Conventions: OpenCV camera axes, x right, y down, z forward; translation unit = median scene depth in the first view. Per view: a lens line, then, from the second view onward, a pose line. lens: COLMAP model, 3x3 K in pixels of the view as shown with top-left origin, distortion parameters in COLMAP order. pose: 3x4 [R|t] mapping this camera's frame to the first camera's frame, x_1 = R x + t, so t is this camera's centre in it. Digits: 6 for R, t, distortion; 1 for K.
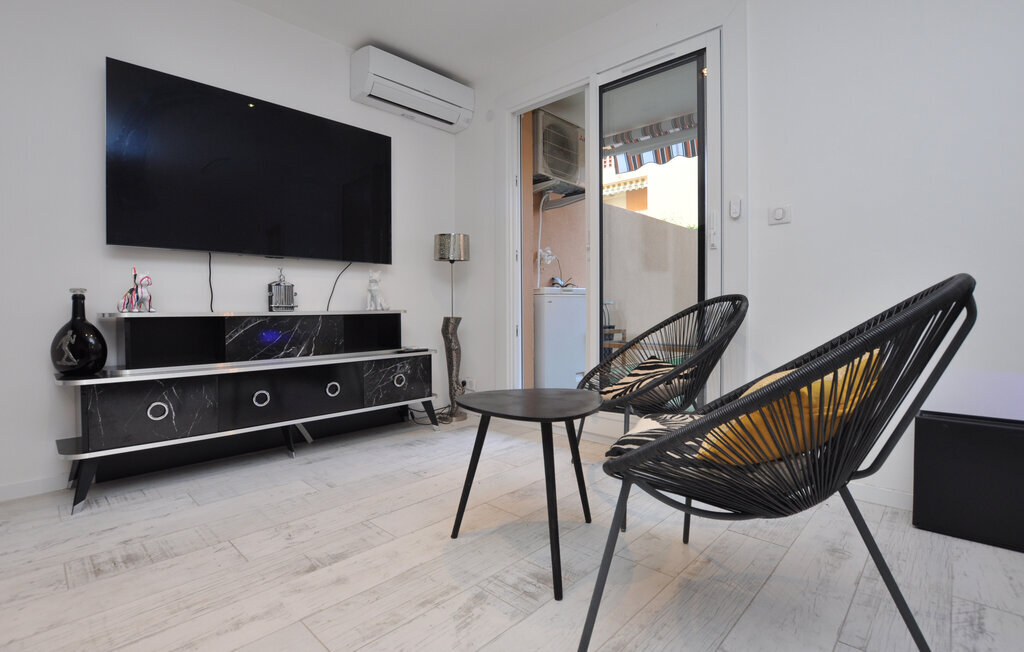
lens RADIAL K [[451.1, 0, 496.5], [0, 451.1, 318.7], [0, 0, 1]] dist [-0.031944, 0.005914]
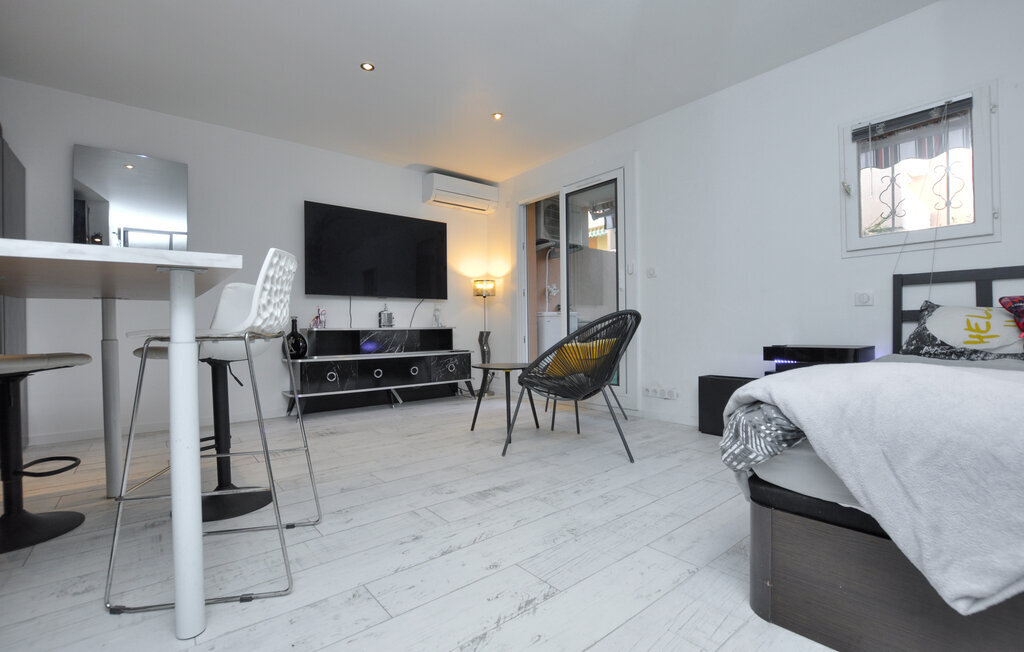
lens RADIAL K [[451.1, 0, 506.4], [0, 451.1, 331.0], [0, 0, 1]] dist [-0.031944, 0.005914]
pose [[0.992828, -0.006403, -0.119381, 0.203489], [0.004086, 0.999799, -0.019643, 0.033029], [0.119483, 0.019014, 0.992654, -0.700557]]
